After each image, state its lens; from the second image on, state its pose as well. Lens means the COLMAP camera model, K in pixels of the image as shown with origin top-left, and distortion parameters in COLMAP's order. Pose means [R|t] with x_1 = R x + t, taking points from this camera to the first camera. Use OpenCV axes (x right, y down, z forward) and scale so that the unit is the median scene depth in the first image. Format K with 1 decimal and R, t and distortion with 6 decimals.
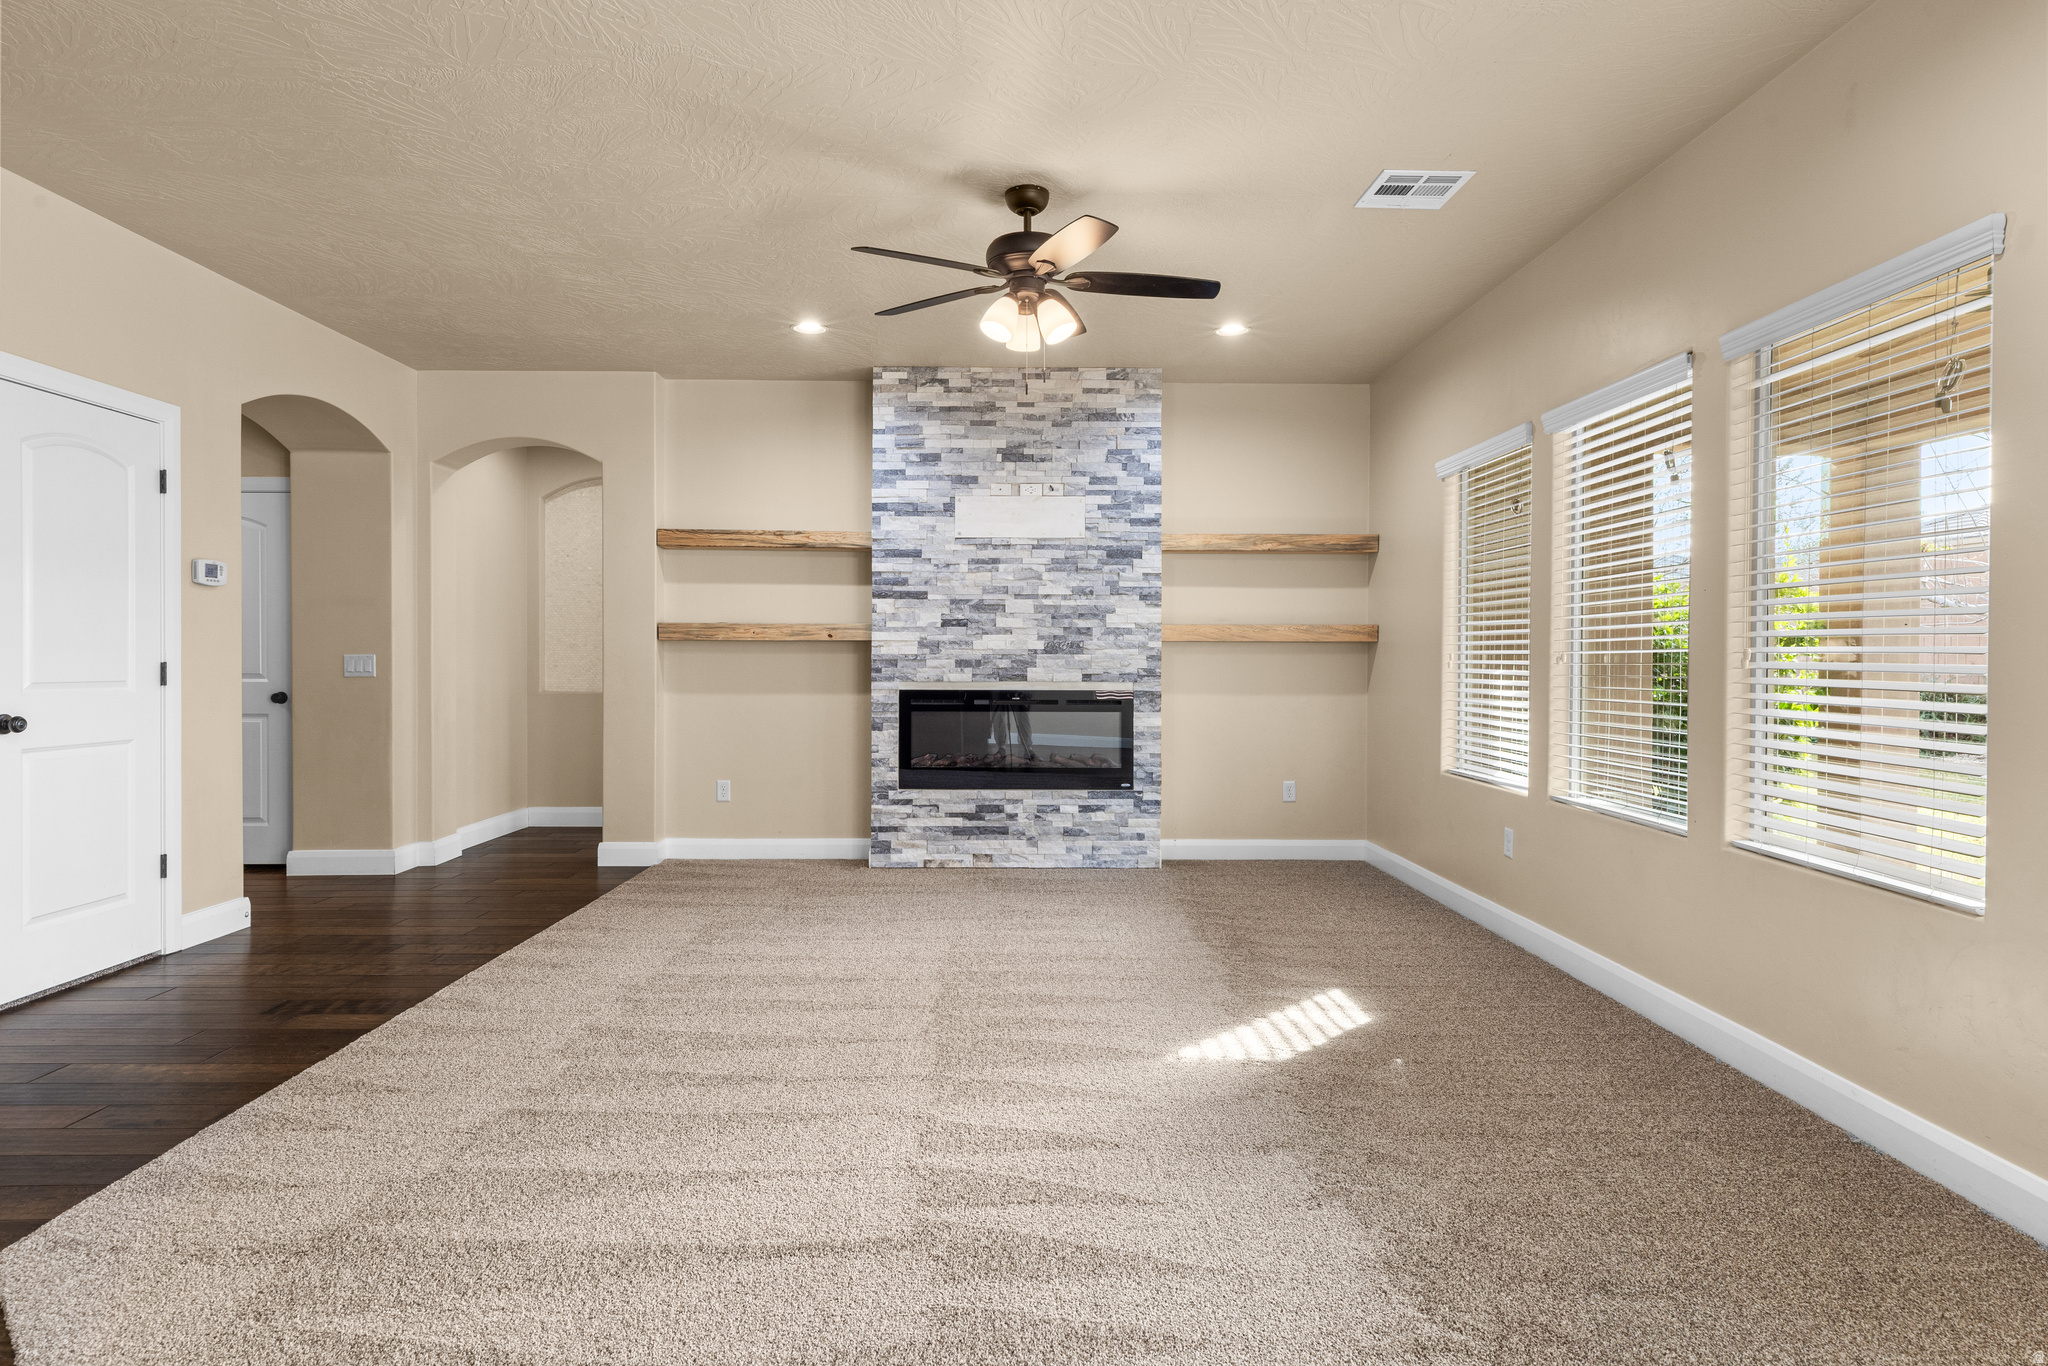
lens RADIAL K [[1142.7, 0, 1017.2], [0, 1142.7, 666.3], [0, 0, 1]] dist [0.013433, -0.000281]
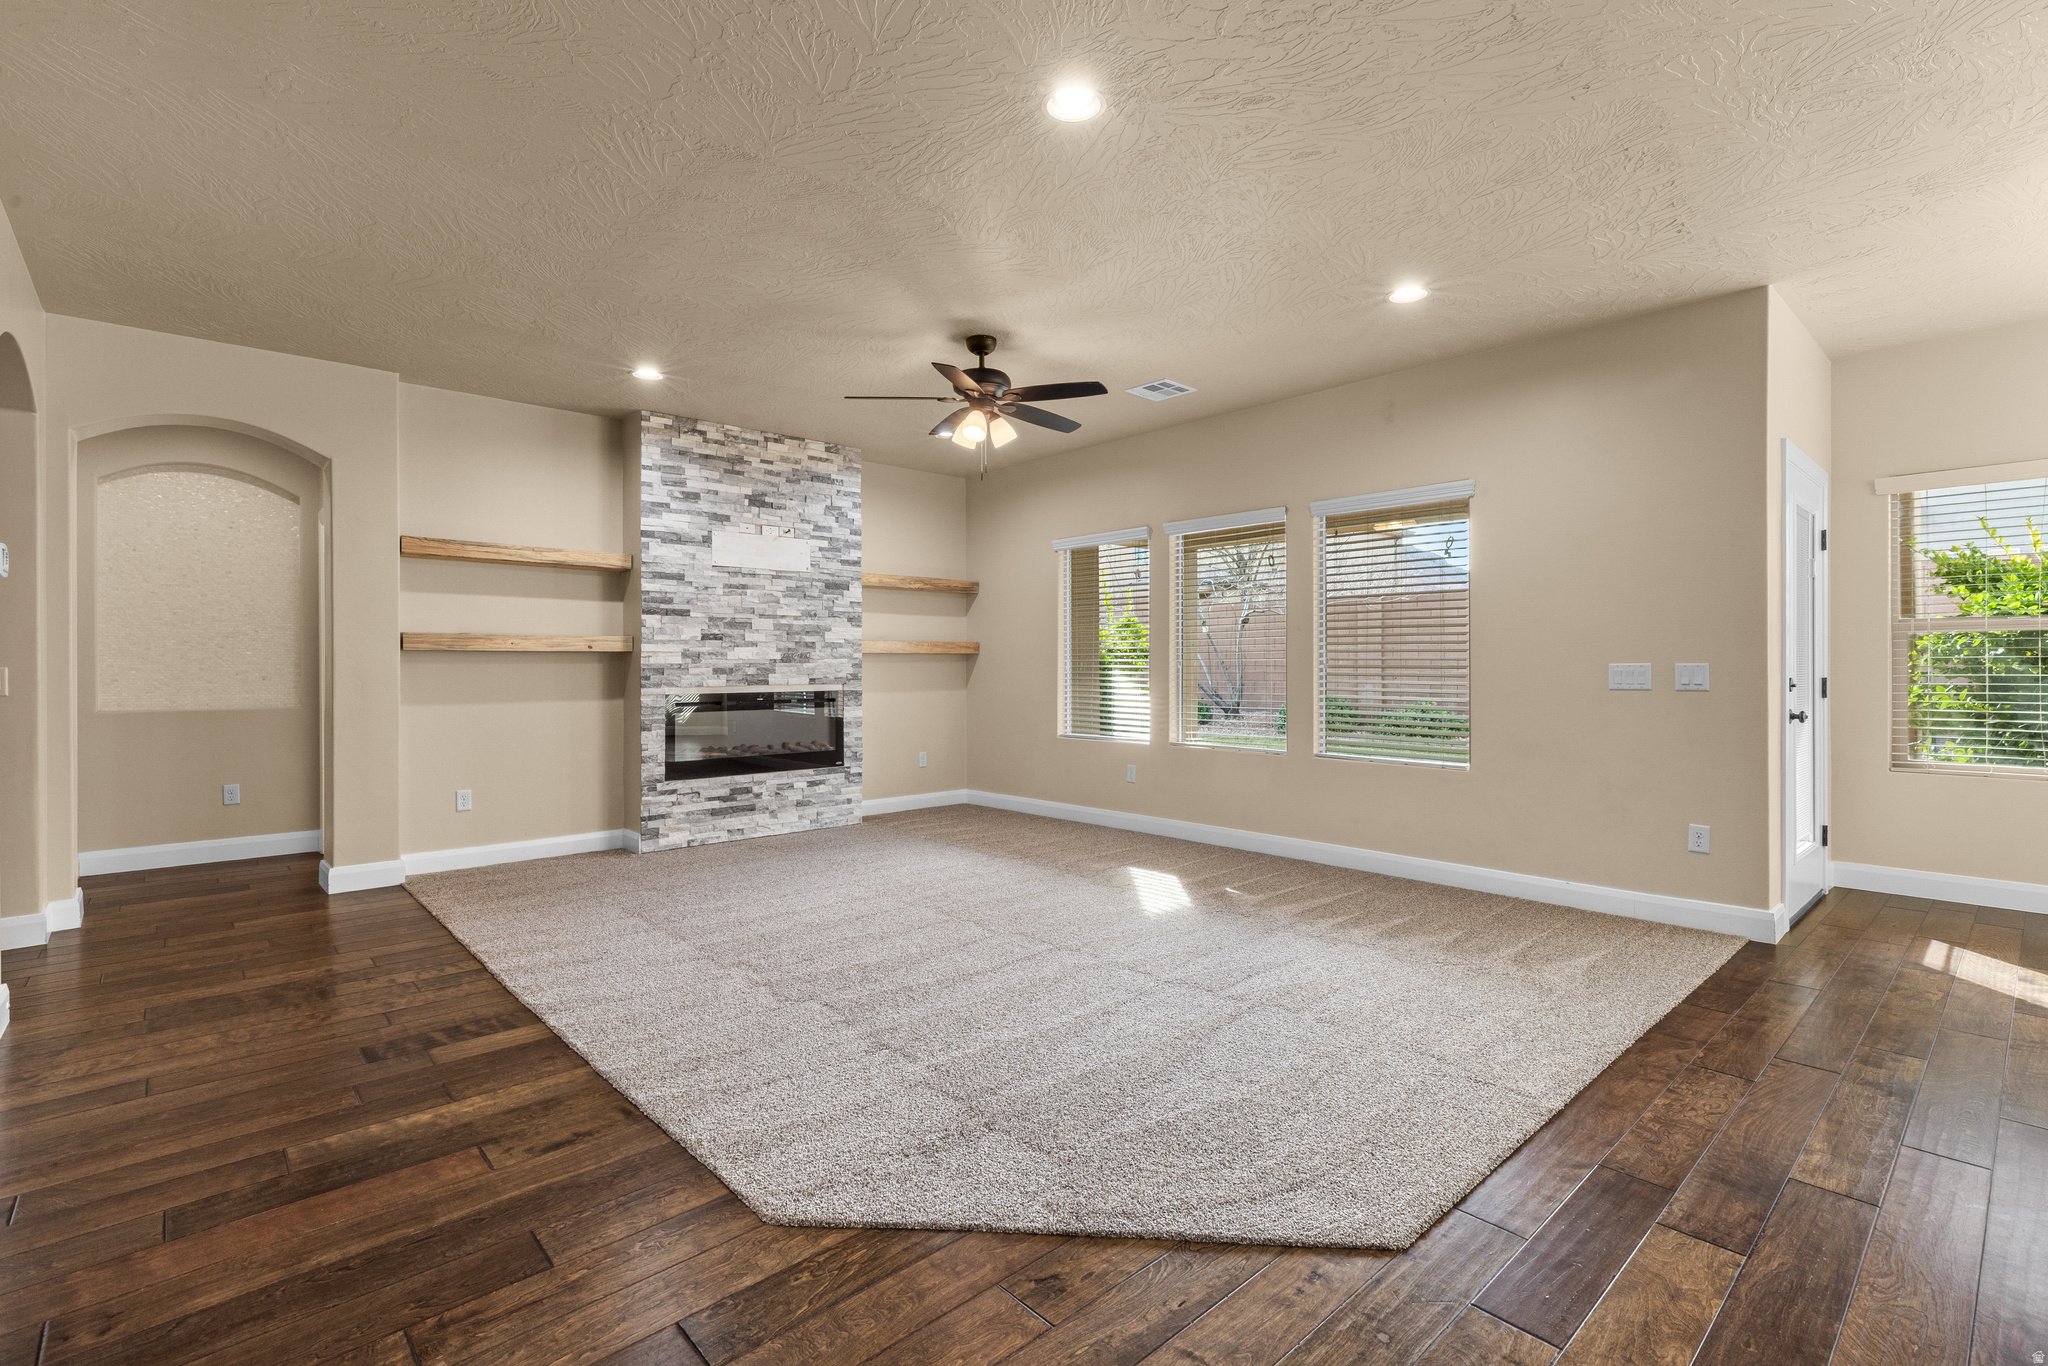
lens RADIAL K [[922.7, 0, 1026.6], [0, 922.7, 667.6], [0, 0, 1]] dist [0.002536, 0.000243]
pose [[0.749488, -0.007272, 0.661978, -0.445036], [0.010932, 0.999939, -0.001392, -0.001269], [-0.661928, 0.008280, 0.749522, 0.064849]]
